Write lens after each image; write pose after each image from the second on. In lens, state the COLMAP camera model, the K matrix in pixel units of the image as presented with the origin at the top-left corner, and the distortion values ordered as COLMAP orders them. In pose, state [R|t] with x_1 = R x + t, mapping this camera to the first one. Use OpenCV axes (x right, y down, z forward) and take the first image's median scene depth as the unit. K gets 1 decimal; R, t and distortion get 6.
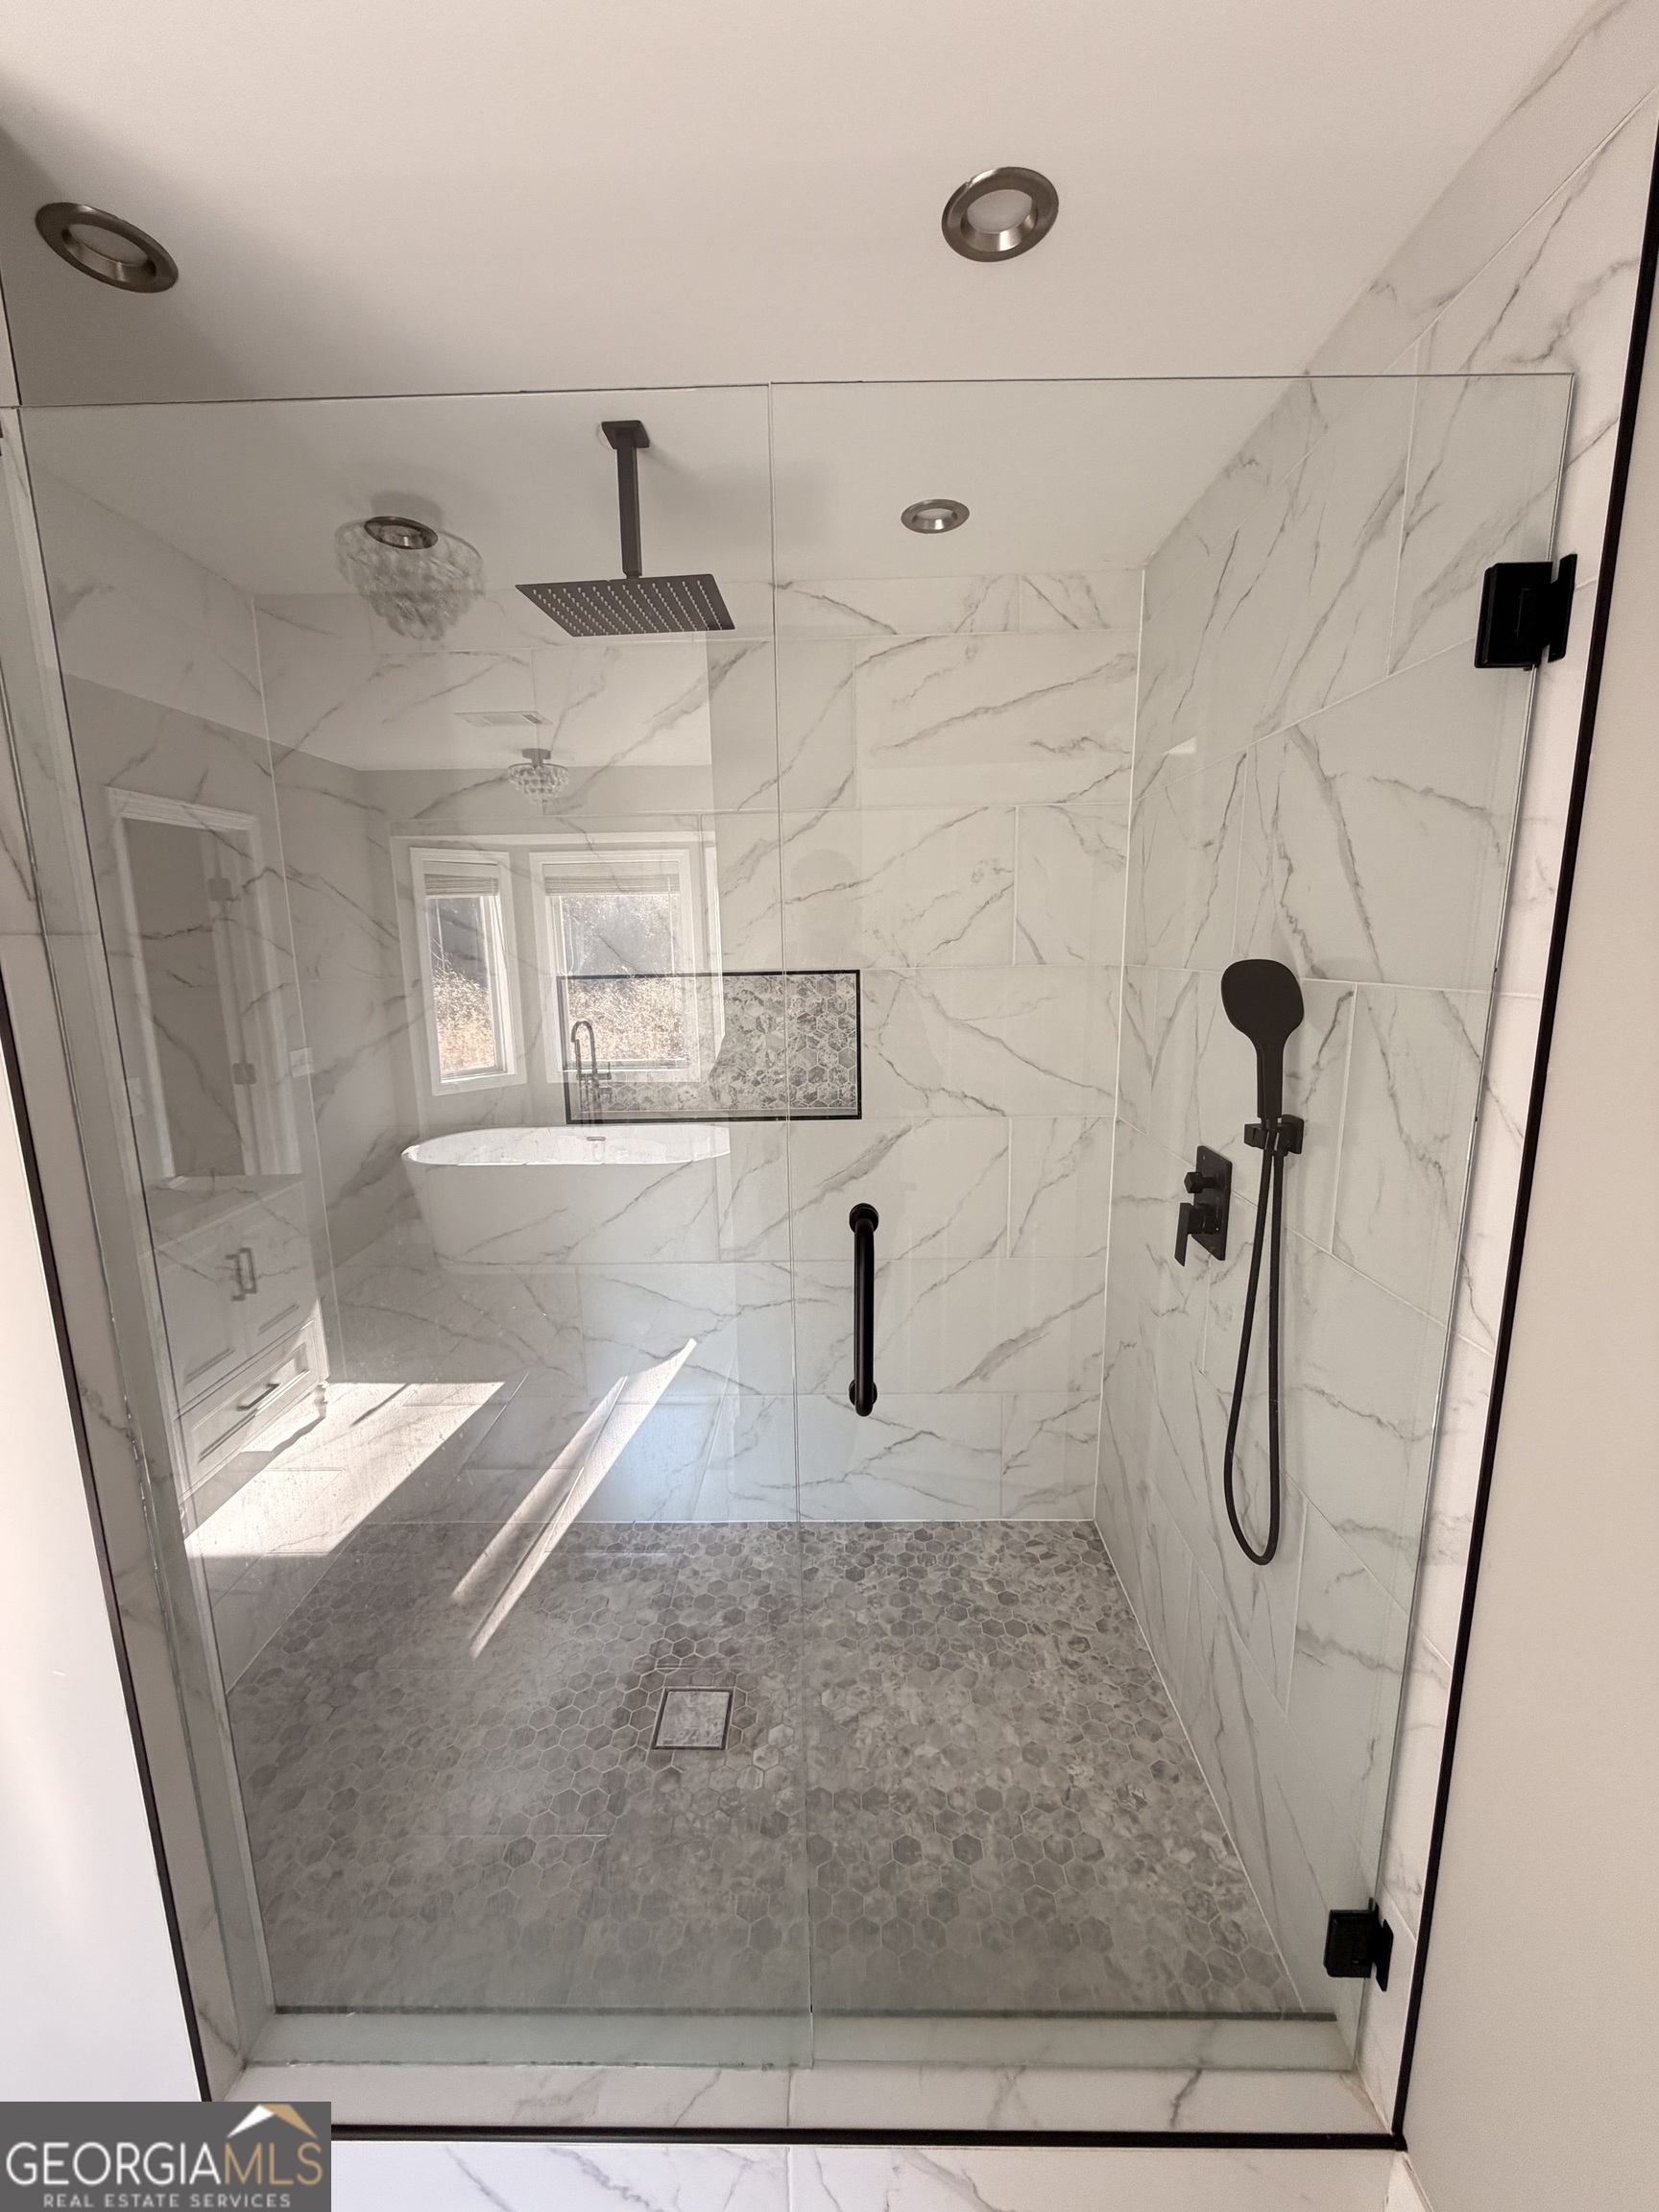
lens RADIAL K [[878.0, 0, 826.5], [0, 878.0, 1099.9], [0, 0, 1]] dist [-0.000318, -0.000195]
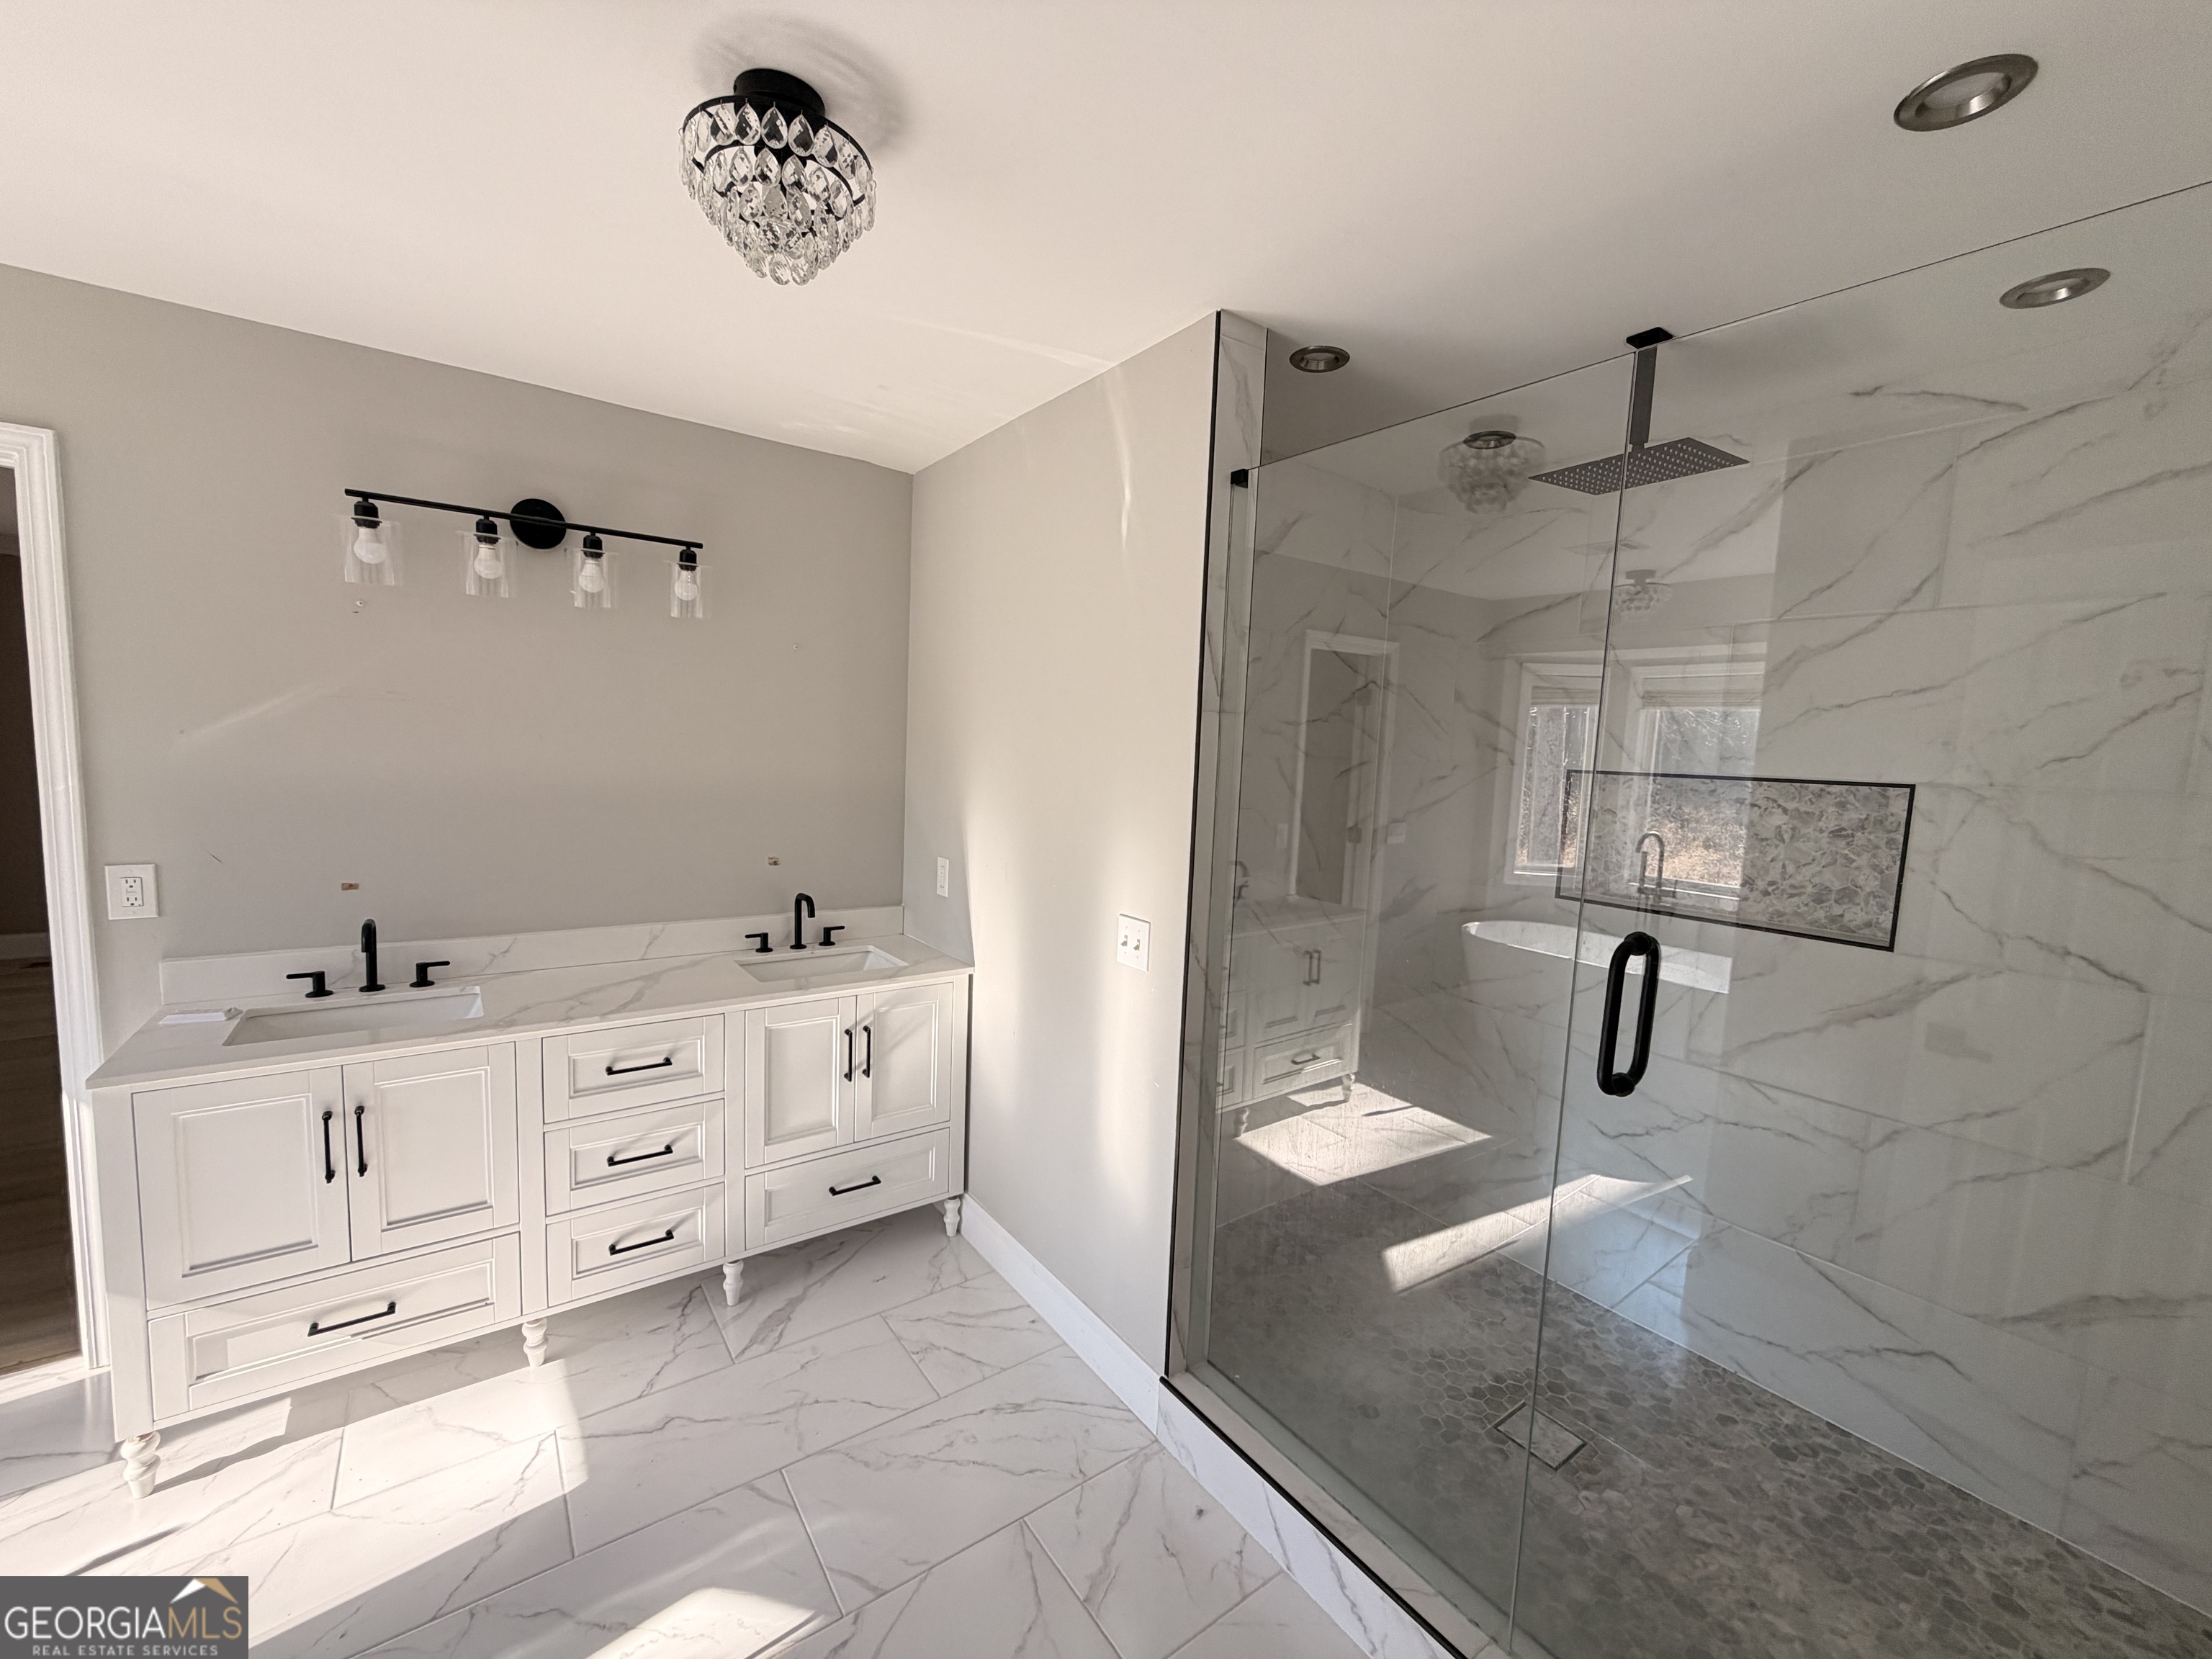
lens RADIAL K [[878.0, 0, 1101.1], [0, 878.0, 829.8], [0, 0, 1]] dist [-0.000318, -0.000195]
pose [[0.604377, 0.120906, -0.787471, 0.244679], [-0.192268, 0.981337, 0.003107, 0.053188], [0.773150, 0.149528, 0.616344, -0.182266]]
